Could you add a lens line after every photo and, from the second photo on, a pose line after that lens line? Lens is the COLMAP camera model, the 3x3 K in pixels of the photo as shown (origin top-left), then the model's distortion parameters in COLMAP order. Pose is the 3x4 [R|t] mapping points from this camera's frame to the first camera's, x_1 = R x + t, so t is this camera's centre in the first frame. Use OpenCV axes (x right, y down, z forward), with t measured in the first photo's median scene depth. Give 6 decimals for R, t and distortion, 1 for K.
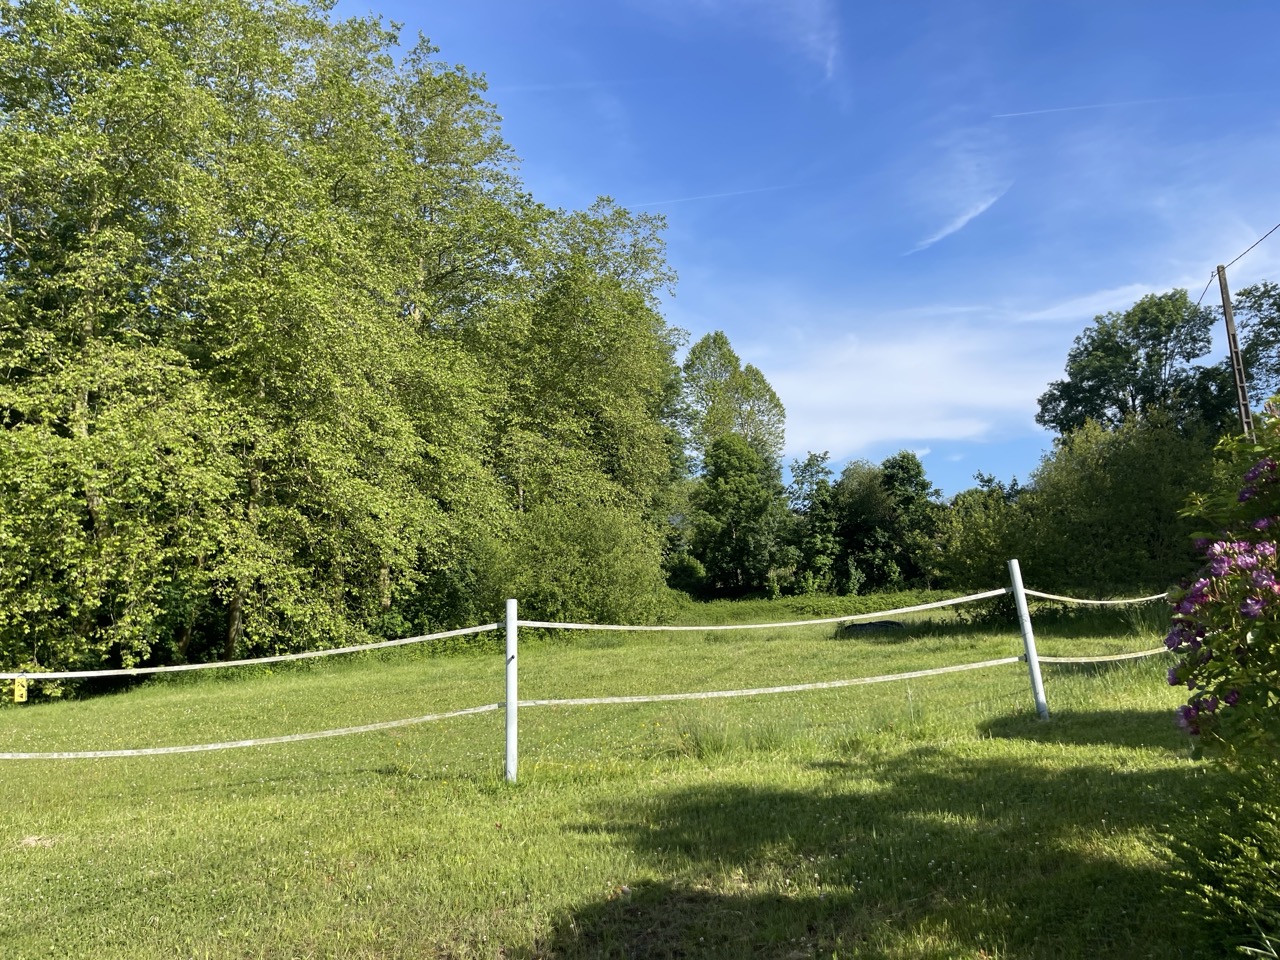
lens RADIAL K [[949.7, 0, 646.1], [0, 949.7, 478.9], [0, 0, 1]] dist [0.029192, -0.039383]
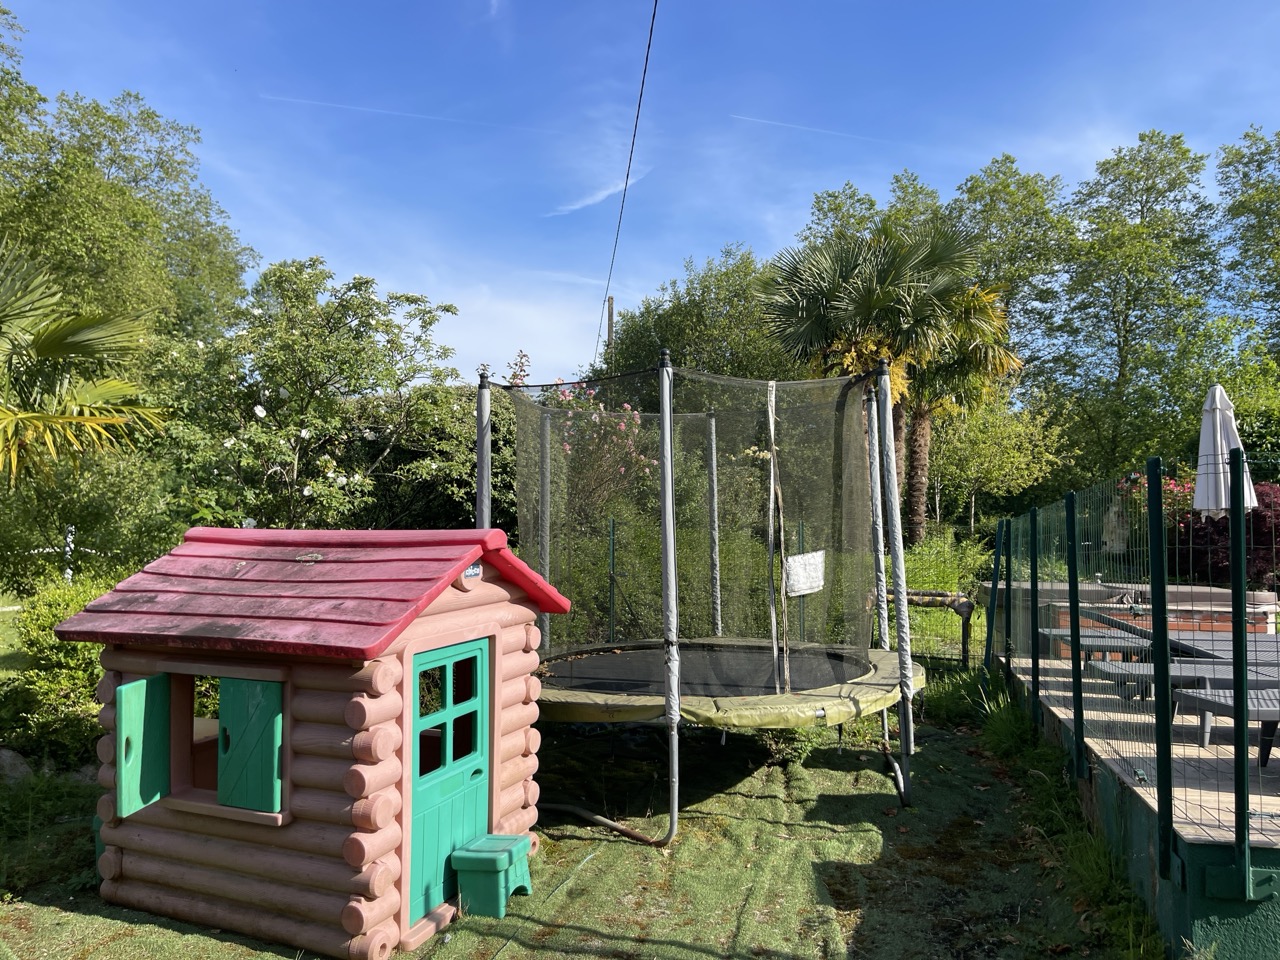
lens RADIAL K [[949.7, 0, 645.0], [0, 949.7, 483.6], [0, 0, 1]] dist [0.029192, -0.039383]
pose [[0.914676, 0.098796, 0.391928, 0.175973], [-0.121484, 0.992030, 0.033450, -0.030069], [-0.385499, -0.078209, 0.919388, -0.122735]]
